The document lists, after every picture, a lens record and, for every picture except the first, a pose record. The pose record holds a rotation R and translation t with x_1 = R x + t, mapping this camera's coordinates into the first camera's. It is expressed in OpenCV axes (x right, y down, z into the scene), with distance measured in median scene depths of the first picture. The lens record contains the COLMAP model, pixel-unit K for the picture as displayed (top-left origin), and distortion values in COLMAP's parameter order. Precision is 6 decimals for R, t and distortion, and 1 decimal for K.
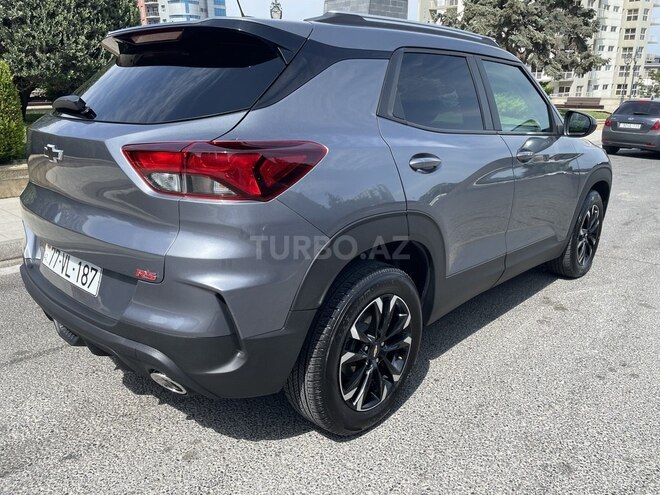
lens RADIAL K [[502.2, 0, 333.1], [0, 502.2, 240.9], [0, 0, 1]] dist [0.105104, -0.130269]
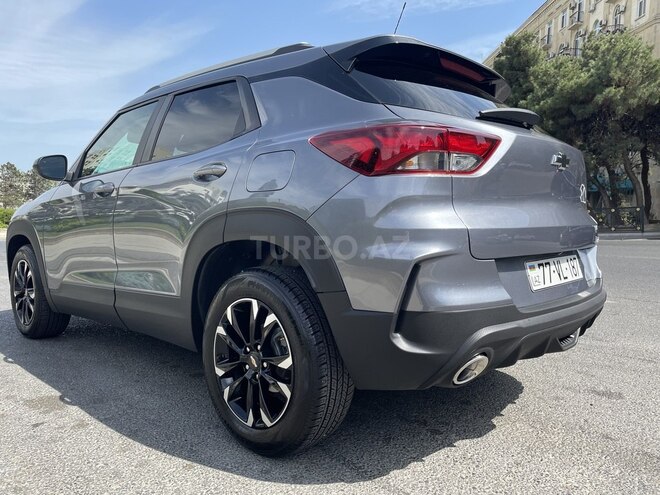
lens RADIAL K [[502.2, 0, 333.1], [0, 502.2, 240.9], [0, 0, 1]] dist [0.105104, -0.130269]
pose [[0.012489, -0.067786, 0.997622, -0.167329], [0.272777, 0.960089, 0.061821, -0.021159], [-0.961996, 0.271356, 0.030481, 0.151143]]
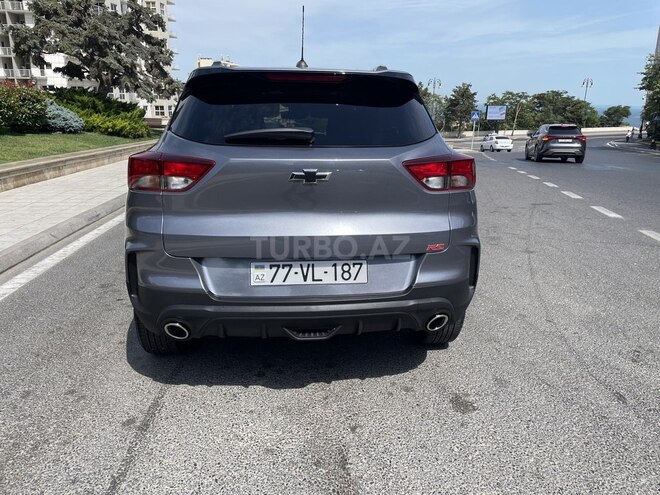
lens RADIAL K [[502.2, 0, 333.1], [0, 502.2, 240.9], [0, 0, 1]] dist [0.105104, -0.130269]
pose [[0.662956, -0.183096, 0.725924, -0.141212], [0.208675, 0.976398, 0.055698, -0.008129], [-0.718988, 0.114557, 0.685516, 0.019485]]
